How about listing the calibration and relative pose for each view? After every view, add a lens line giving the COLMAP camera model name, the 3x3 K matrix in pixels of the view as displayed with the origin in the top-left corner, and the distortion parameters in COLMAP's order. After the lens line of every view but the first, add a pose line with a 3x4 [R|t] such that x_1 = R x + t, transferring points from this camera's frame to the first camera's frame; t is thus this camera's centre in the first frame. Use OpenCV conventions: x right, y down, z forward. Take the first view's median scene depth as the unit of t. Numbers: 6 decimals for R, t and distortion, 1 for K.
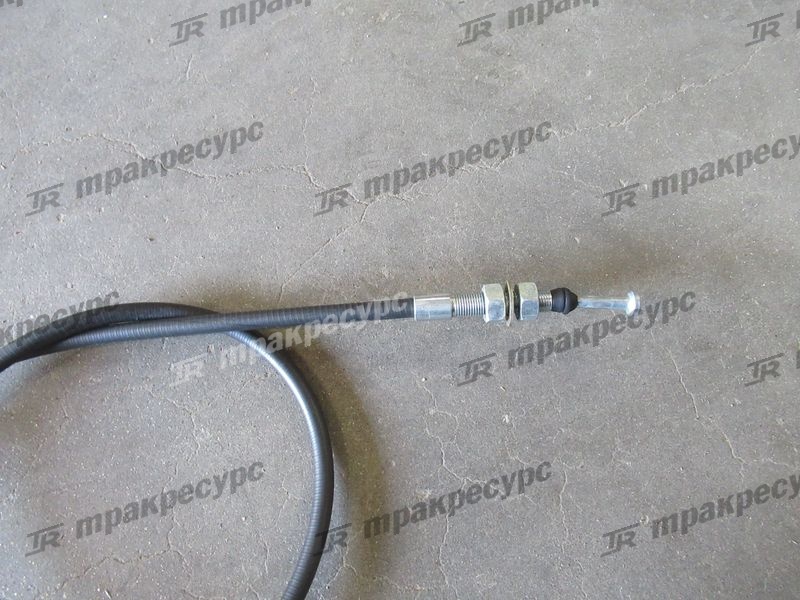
lens RADIAL K [[5955.4, 0, 400.0], [0, 5955.4, 300.1], [0, 0, 1]] dist [-0.759746, -43.901908]
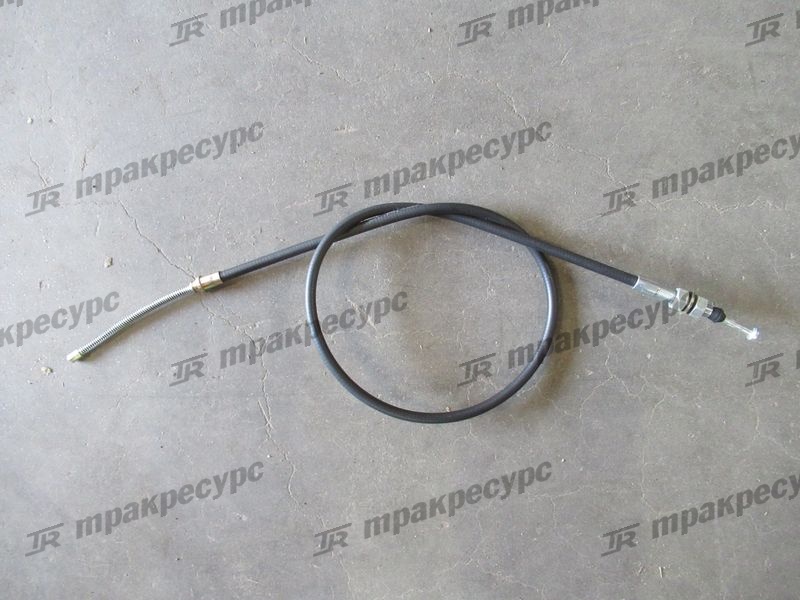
lens RADIAL K [[5955.4, 0, 400.0], [0, 5955.4, 300.1], [0, 0, 1]] dist [-0.759746, -43.901908]
pose [[0.906620, 0.420610, -0.033575, 0.002840], [-0.419890, 0.907187, 0.026529, -0.009865], [0.041617, -0.009954, 0.999084, -0.694042]]
